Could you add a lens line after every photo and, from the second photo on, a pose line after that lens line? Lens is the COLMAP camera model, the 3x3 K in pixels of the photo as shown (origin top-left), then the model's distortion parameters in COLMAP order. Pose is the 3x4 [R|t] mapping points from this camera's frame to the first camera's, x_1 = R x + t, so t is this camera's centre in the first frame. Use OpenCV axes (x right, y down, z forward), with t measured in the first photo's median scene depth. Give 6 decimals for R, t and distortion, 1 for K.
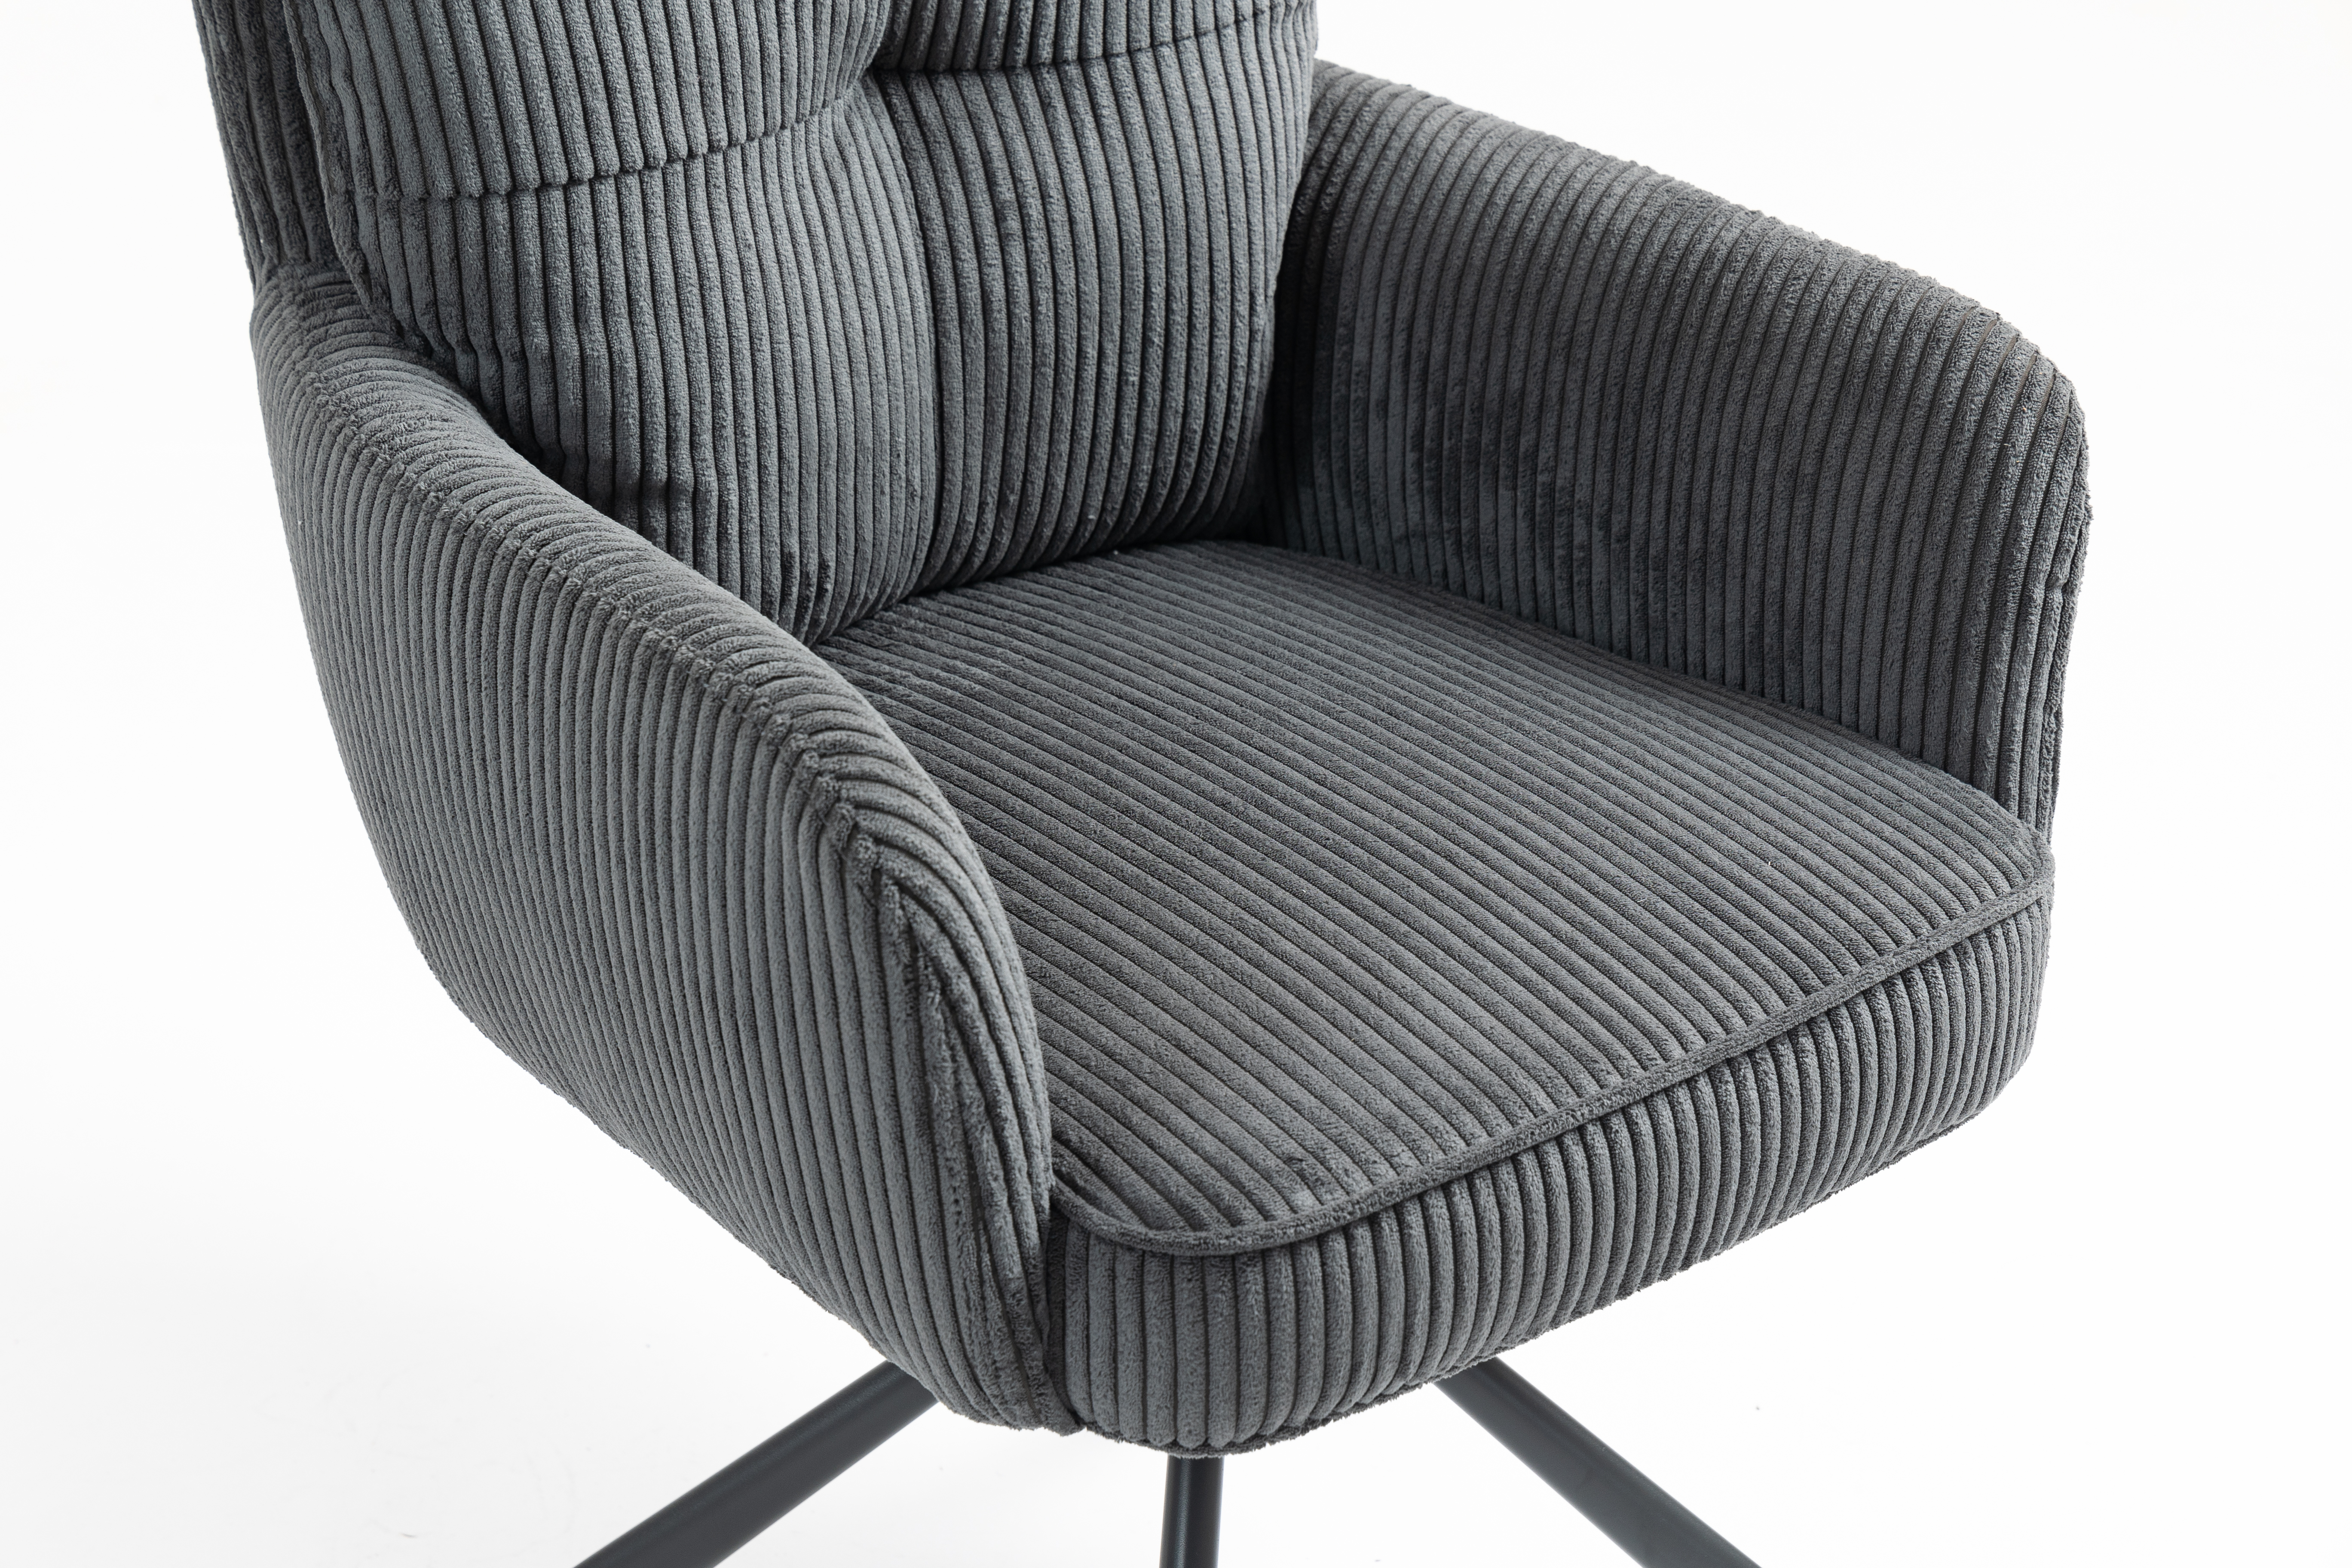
lens RADIAL K [[4966.3, 0, 1157.3], [0, 4966.3, 777.6], [0, 0, 1]] dist [0.017934, 0.000000]
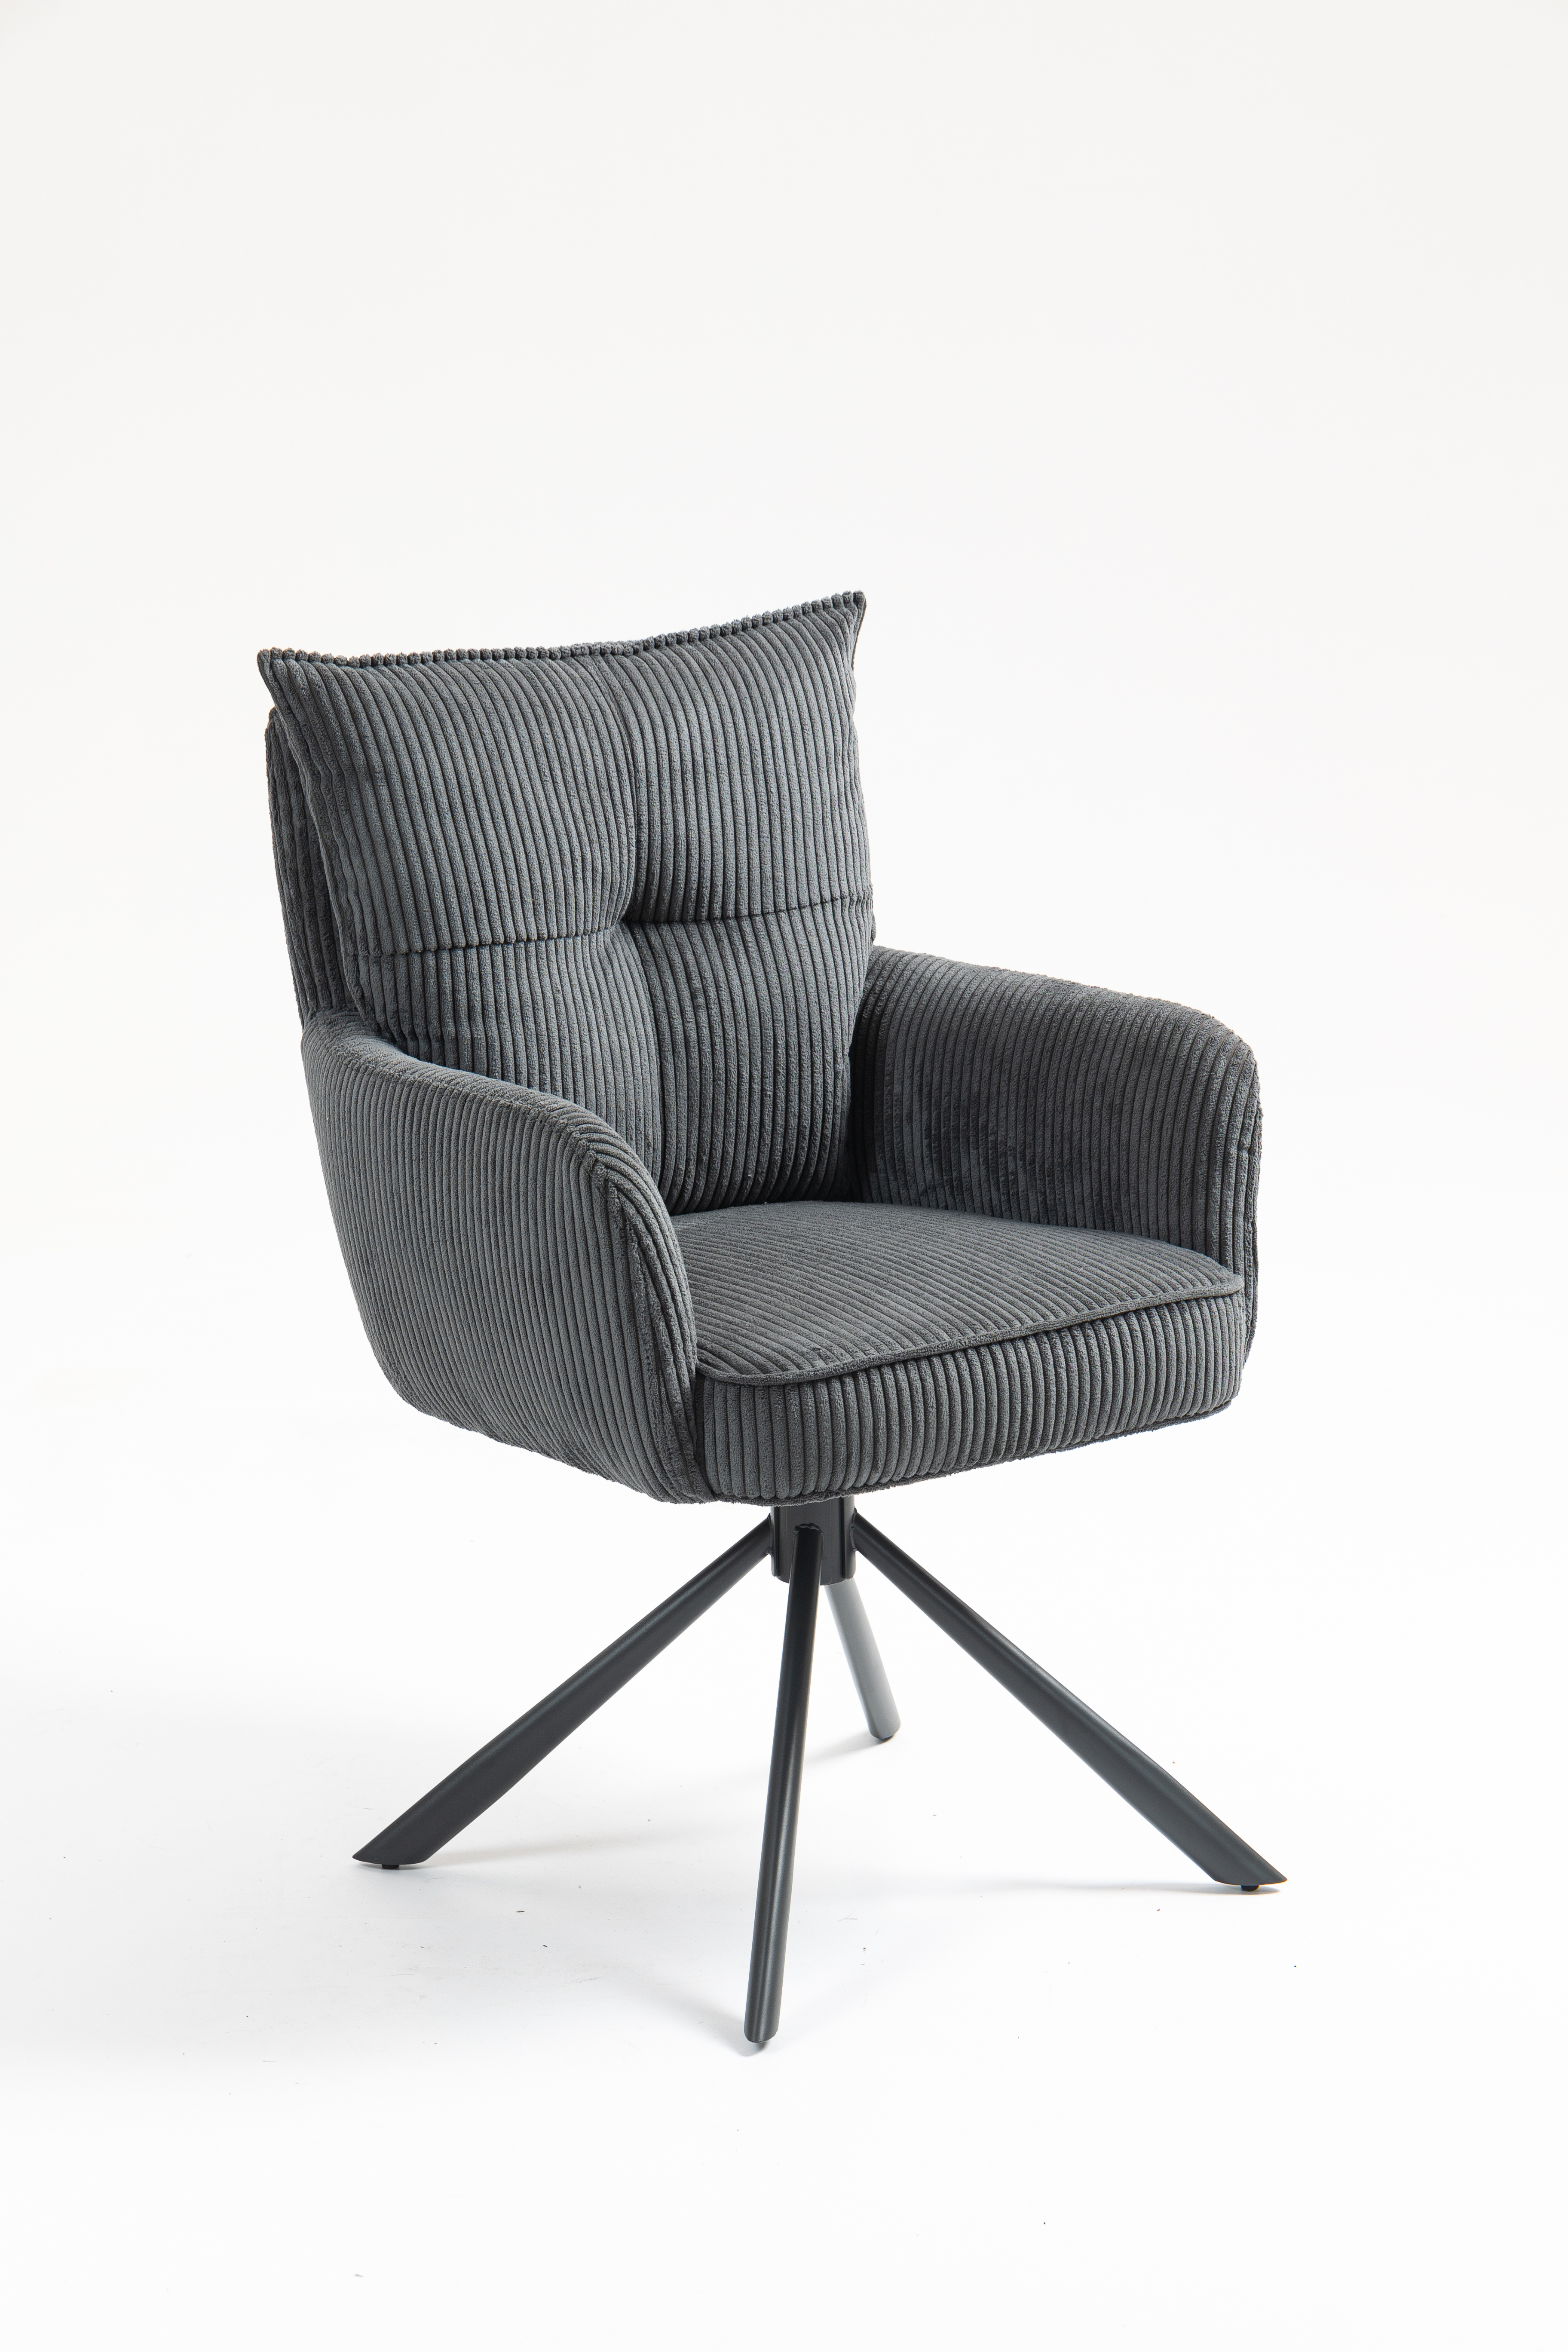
lens RADIAL K [[5557.2, 0, 770.6], [0, 5557.2, 1179.6], [0, 0, 1]] dist [0.053803, 0.000000]
pose [[0.997742, -0.021700, -0.063555, 0.134912], [0.004042, 0.964045, -0.265710, 0.534383], [0.067036, 0.264853, 0.961956, -1.047397]]
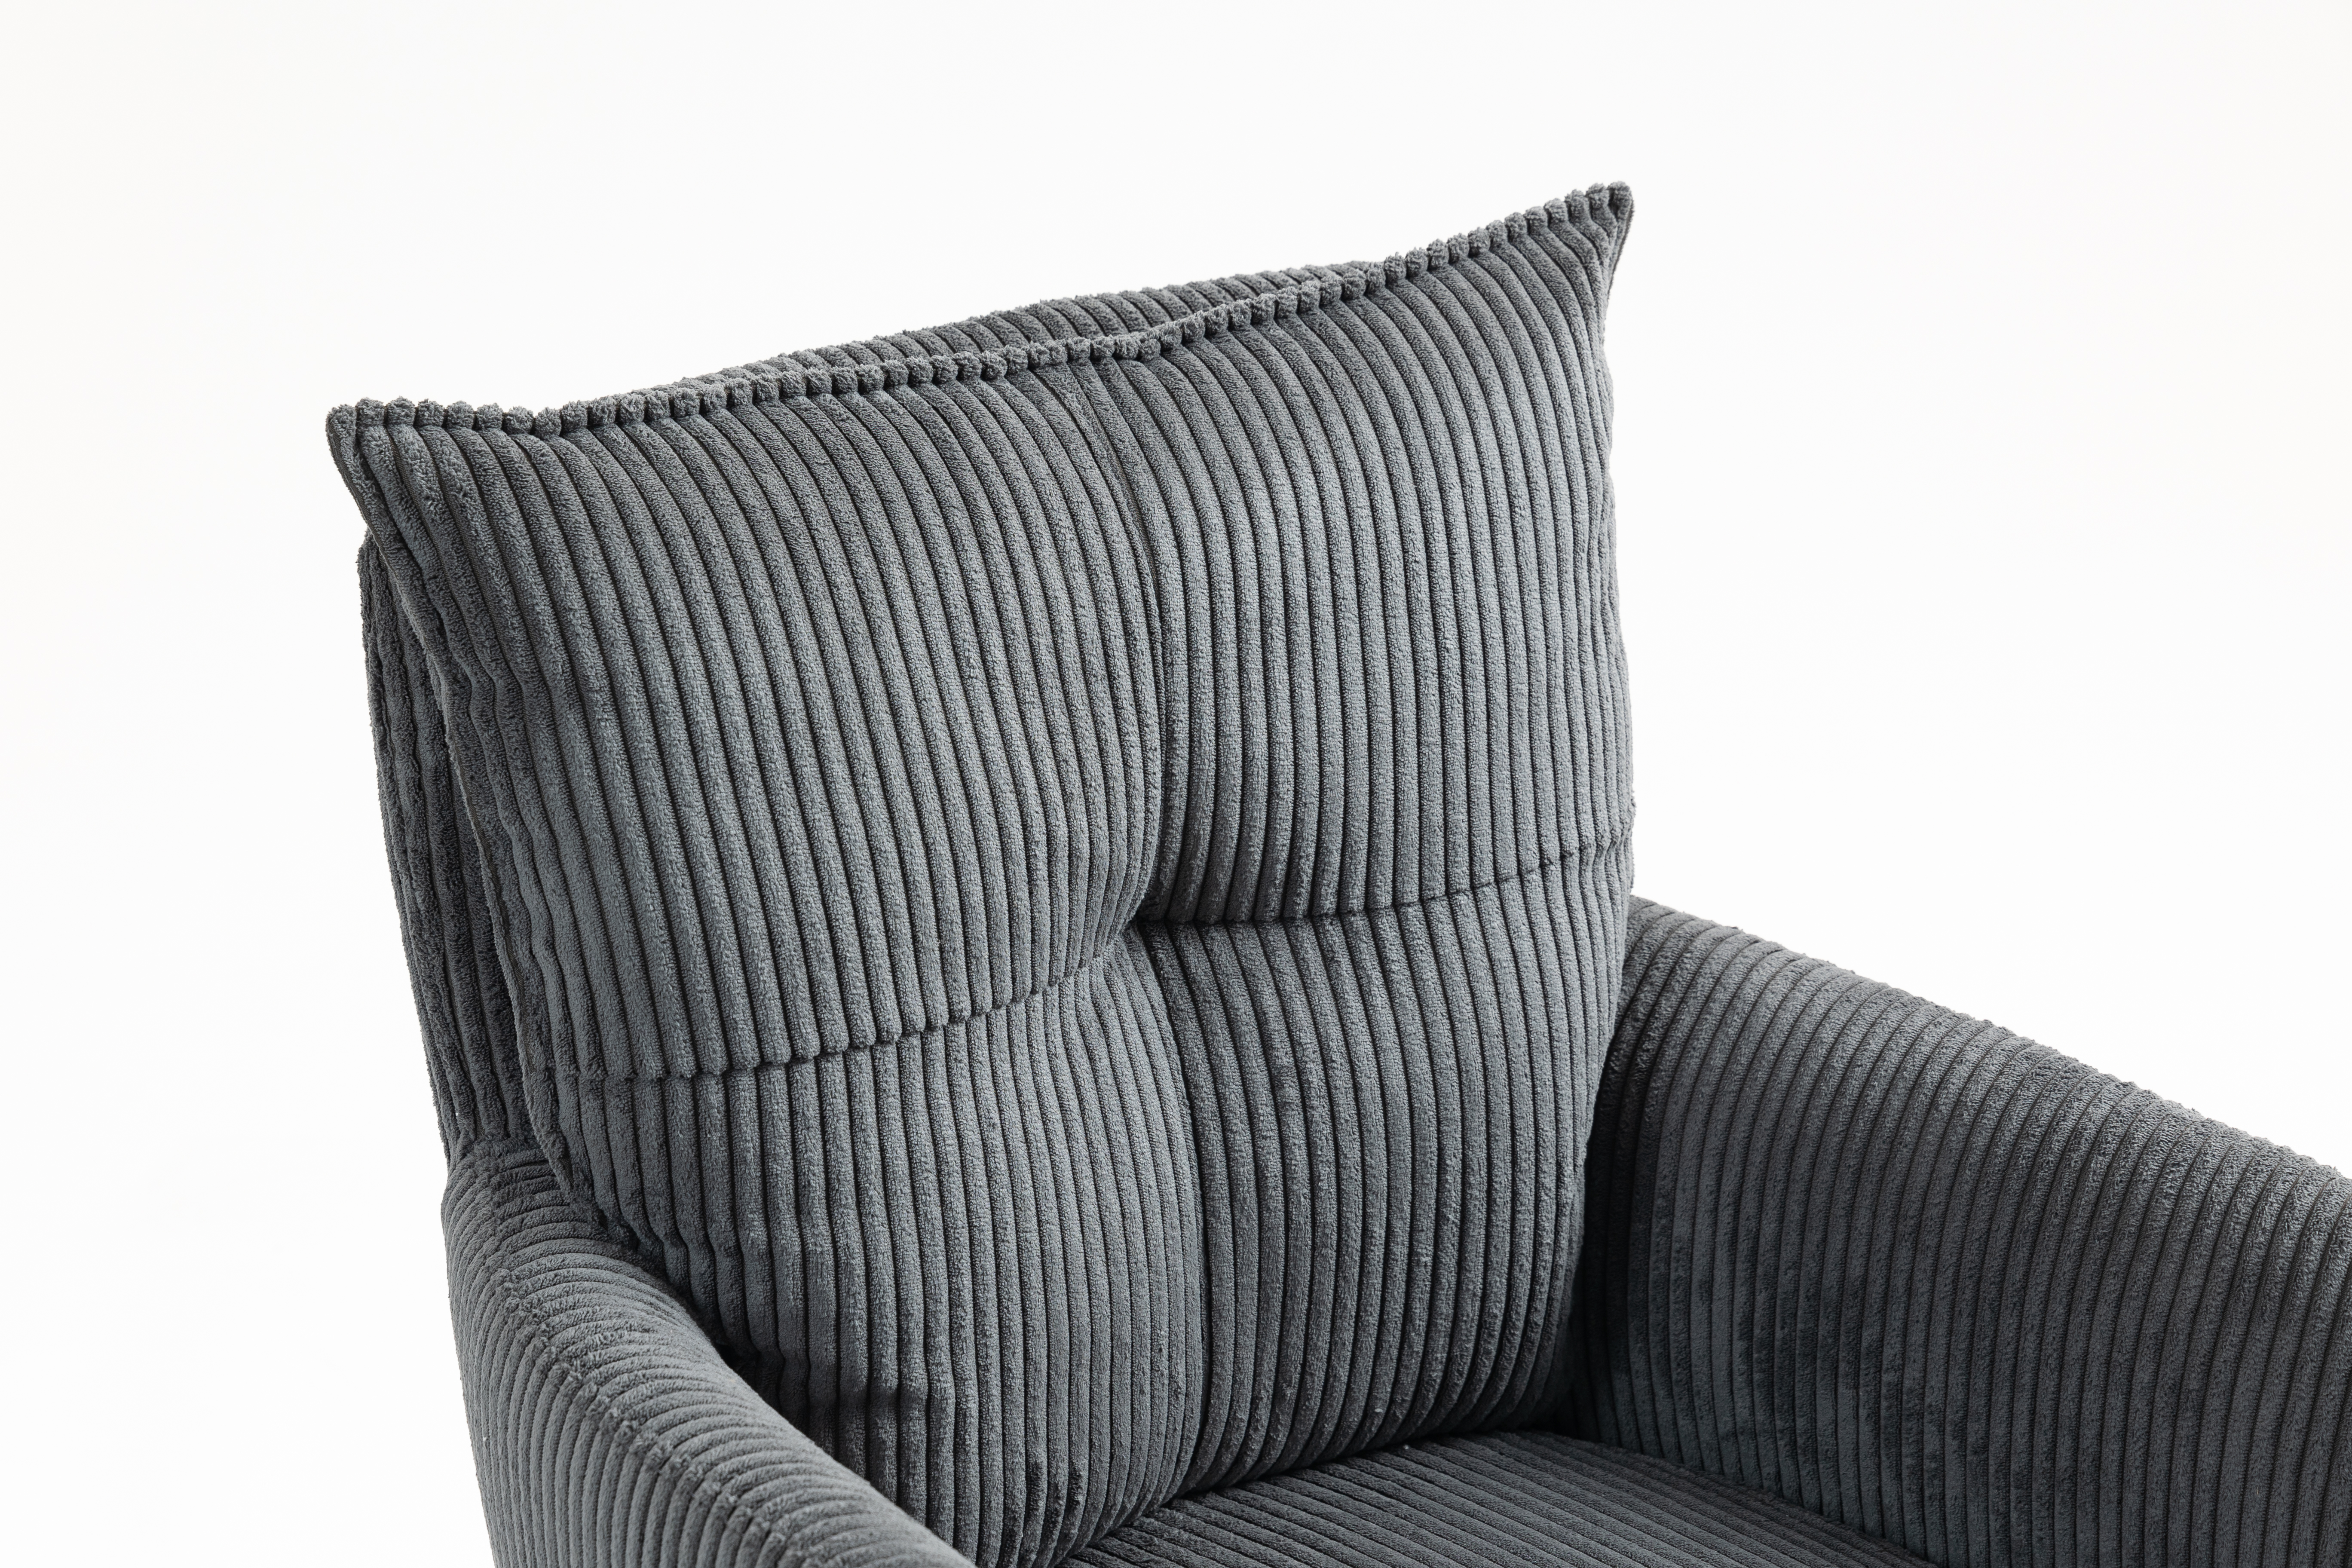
lens RADIAL K [[5085.7, 0, 1164.2], [0, 5085.7, 777.8], [0, 0, 1]] dist [0.031067, 0.000000]
pose [[0.997943, 0.003283, -0.064029, 0.006996], [-0.011665, 0.991315, -0.130988, -0.048917], [0.063043, 0.131465, 0.989314, 0.085568]]
